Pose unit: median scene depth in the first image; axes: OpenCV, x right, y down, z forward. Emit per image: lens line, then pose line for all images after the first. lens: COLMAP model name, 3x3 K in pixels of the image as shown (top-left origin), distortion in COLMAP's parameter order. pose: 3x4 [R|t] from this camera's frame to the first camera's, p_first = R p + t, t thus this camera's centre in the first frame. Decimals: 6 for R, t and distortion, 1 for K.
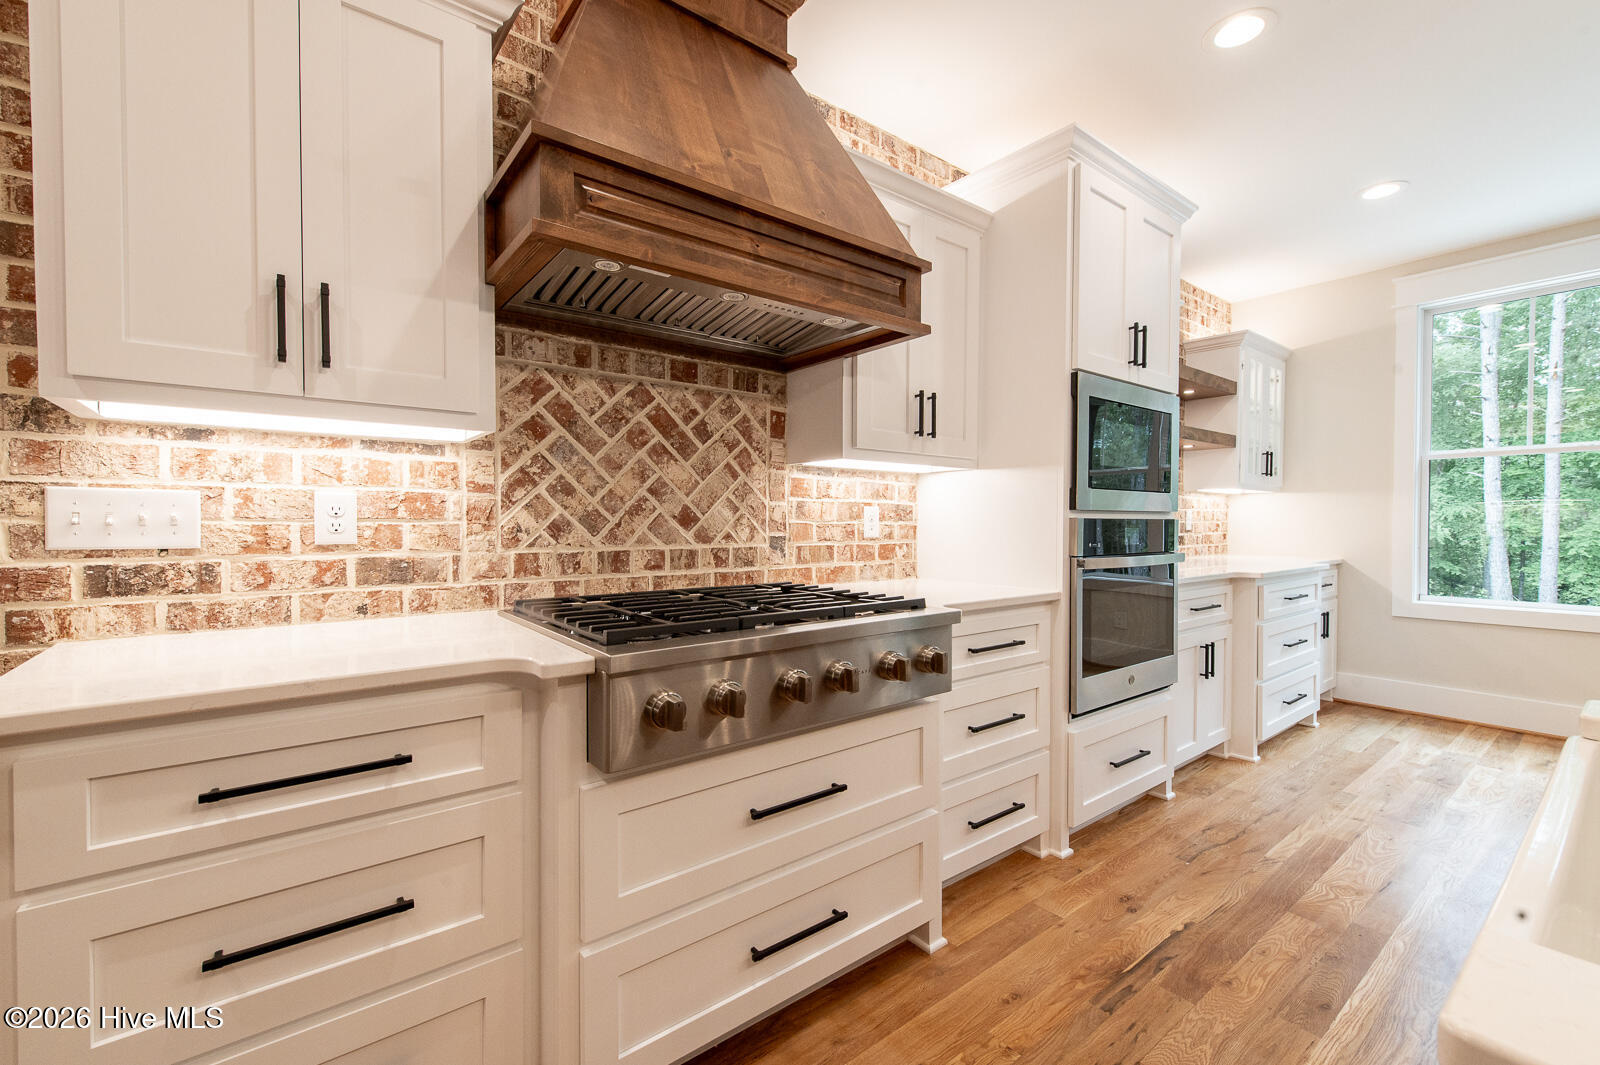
lens RADIAL K [[638.8, 0, 795.3], [0, 638.8, 528.6], [0, 0, 1]] dist [0.000909, -0.000177]
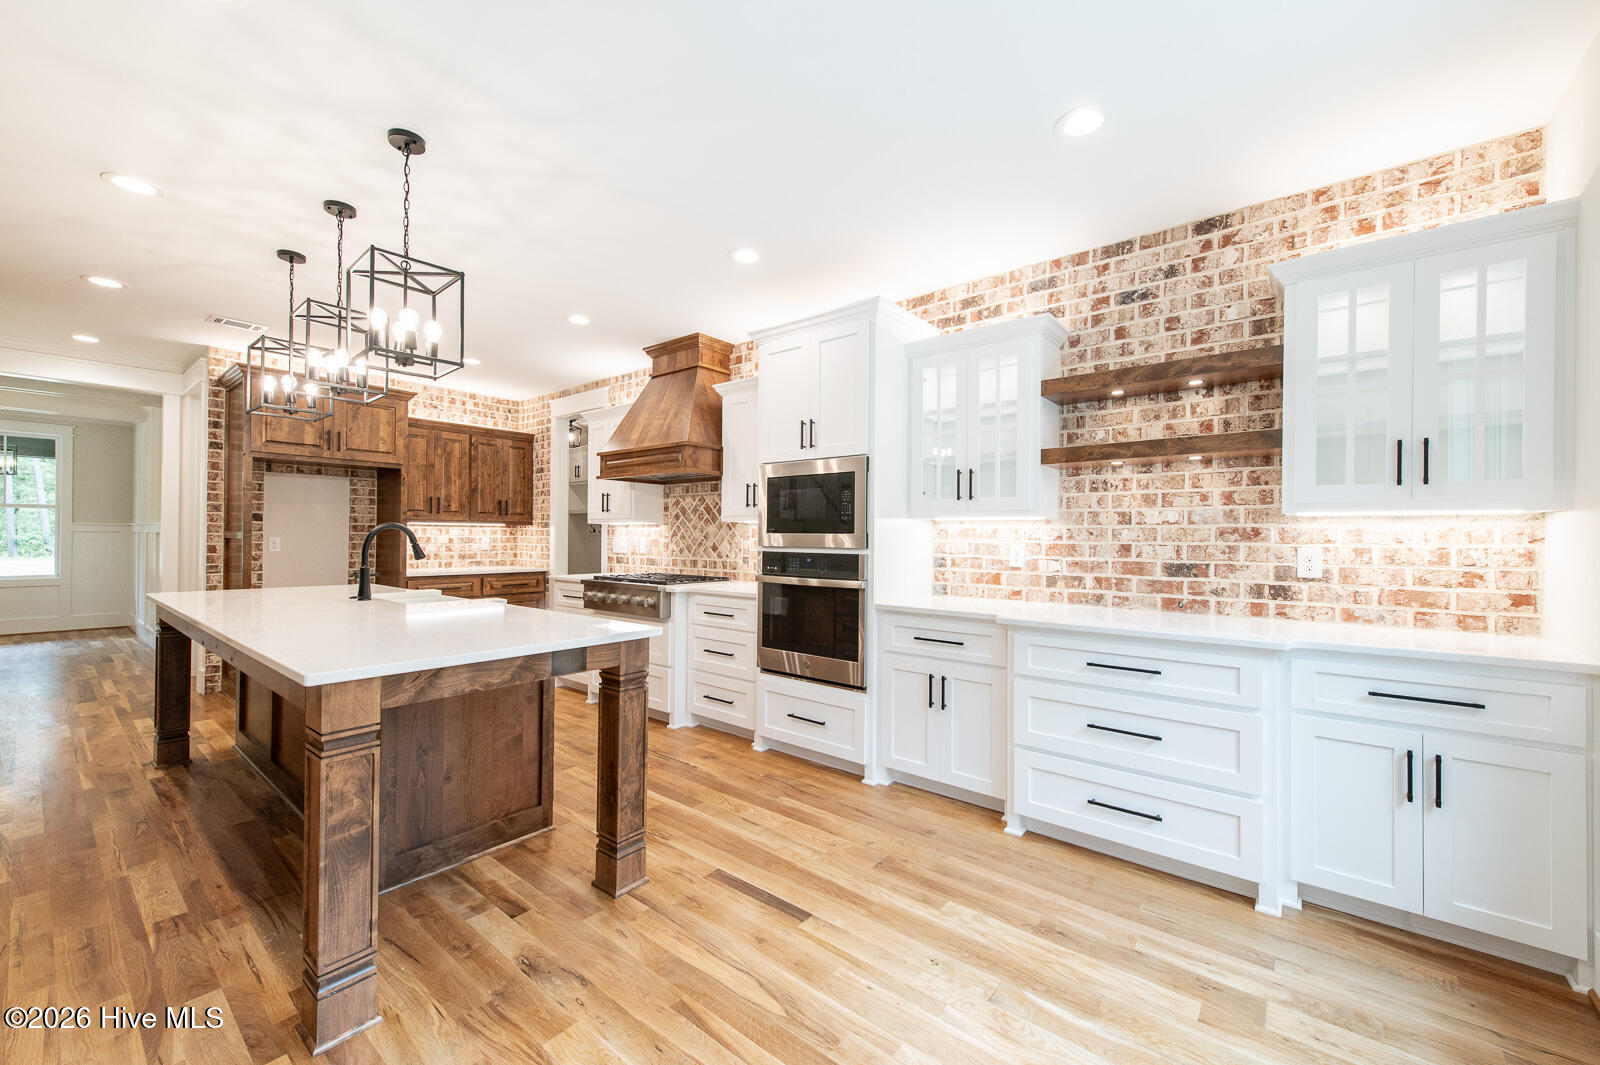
lens RADIAL K [[638.8, 0, 795.3], [0, 638.8, 528.6], [0, 0, 1]] dist [0.000909, -0.000177]
pose [[0.226145, -0.013133, -0.974005, 2.276414], [-0.017328, 0.999697, -0.017503, -0.052175], [0.973940, 0.020836, 0.225848, 0.757479]]
